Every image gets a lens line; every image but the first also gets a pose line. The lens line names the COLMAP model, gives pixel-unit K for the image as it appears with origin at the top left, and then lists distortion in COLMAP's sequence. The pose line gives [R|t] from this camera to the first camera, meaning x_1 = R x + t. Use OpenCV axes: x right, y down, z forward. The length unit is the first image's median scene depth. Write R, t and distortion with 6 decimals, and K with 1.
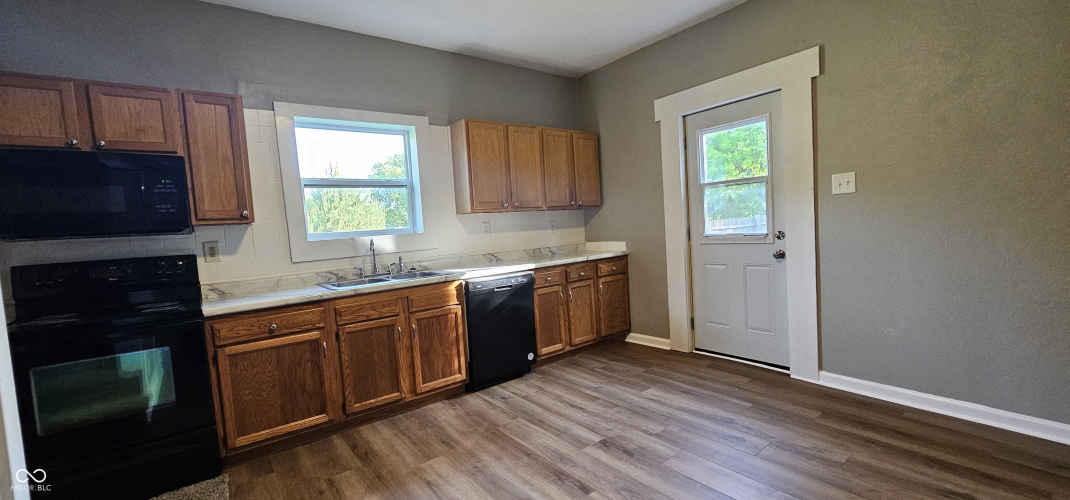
lens RADIAL K [[436.9, 0, 534.6], [0, 436.9, 253.0], [0, 0, 1]] dist [-0.002093, -0.000018]
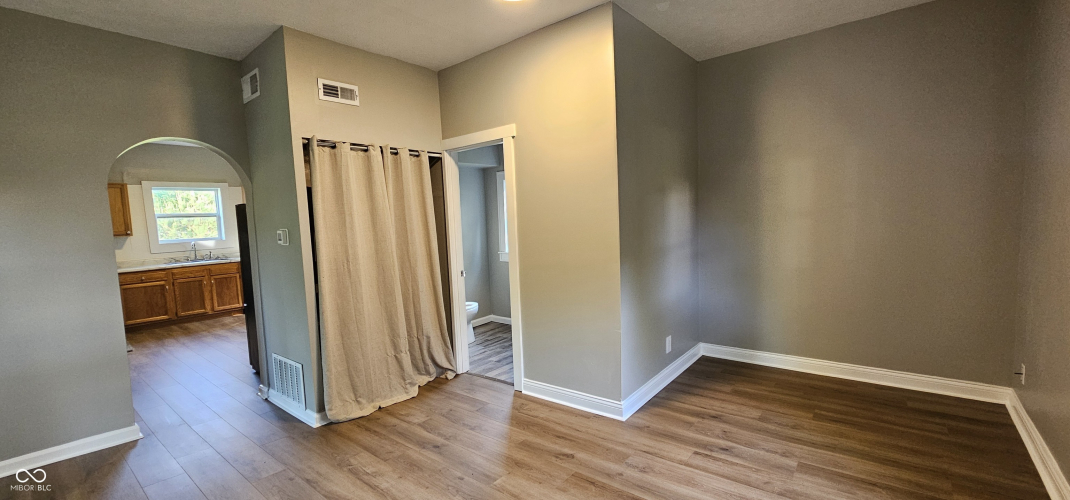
lens RADIAL K [[436.9, 0, 531.9], [0, 436.9, 253.3], [0, 0, 1]] dist [-0.002093, -0.000018]
pose [[0.975473, 0.008322, 0.219962, 0.866568], [-0.010969, 0.999881, 0.010815, -0.023876], [-0.219846, -0.012963, 0.975448, -1.629362]]
